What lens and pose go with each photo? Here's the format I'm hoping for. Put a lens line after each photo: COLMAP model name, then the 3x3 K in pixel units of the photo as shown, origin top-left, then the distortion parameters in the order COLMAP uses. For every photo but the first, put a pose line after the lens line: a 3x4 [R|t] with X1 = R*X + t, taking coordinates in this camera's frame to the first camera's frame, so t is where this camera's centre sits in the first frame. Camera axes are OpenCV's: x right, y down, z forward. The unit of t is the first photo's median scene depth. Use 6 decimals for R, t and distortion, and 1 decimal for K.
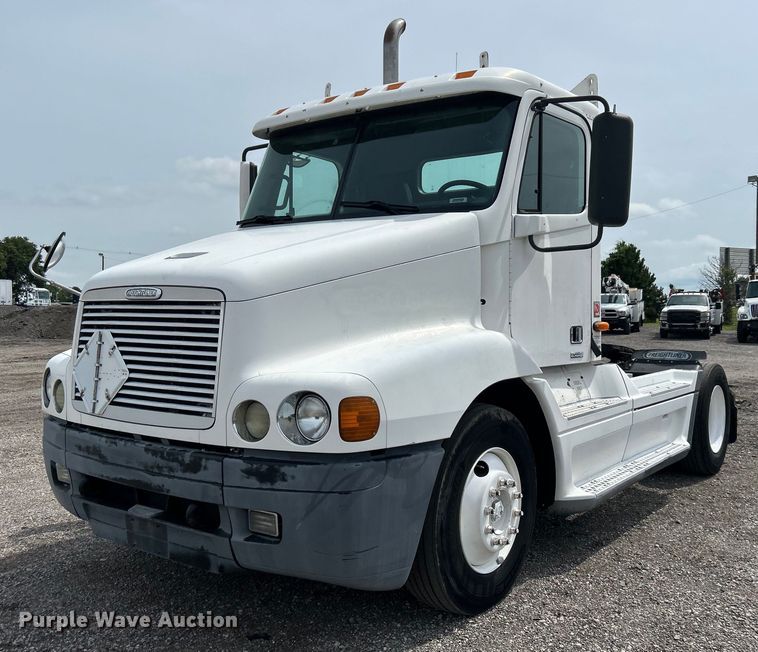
lens RADIAL K [[790.8, 0, 394.7], [0, 790.8, 328.8], [0, 0, 1]] dist [0.009028, 0.000093]
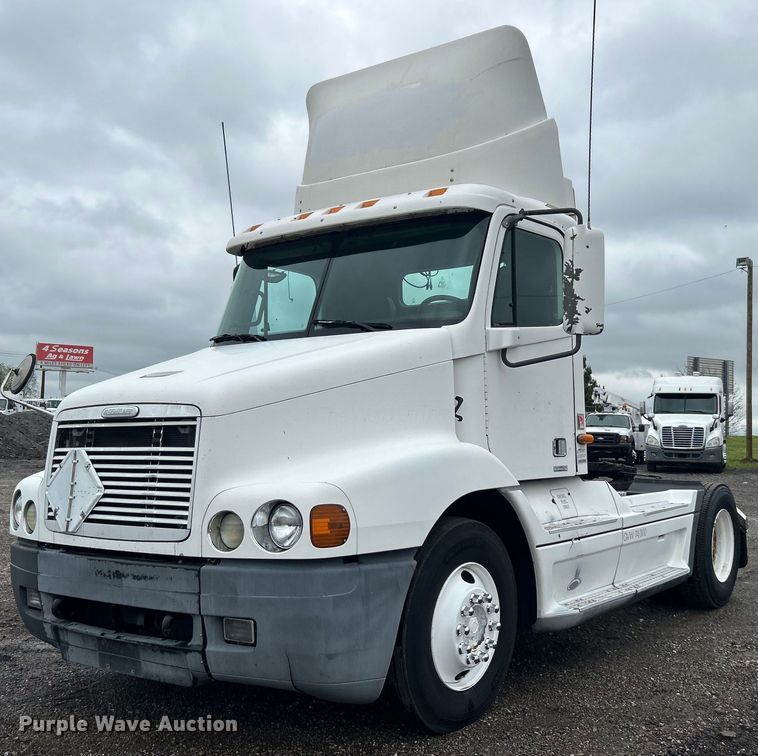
lens RADIAL K [[920.1, 0, 407.8], [0, 920.1, 377.4], [0, 0, 1]] dist [0.014235, -0.010594]
pose [[0.999697, -0.015275, 0.019305, 0.029676], [0.016907, 0.996026, -0.087444, 0.020967], [-0.017893, 0.087744, 0.995982, -0.180778]]
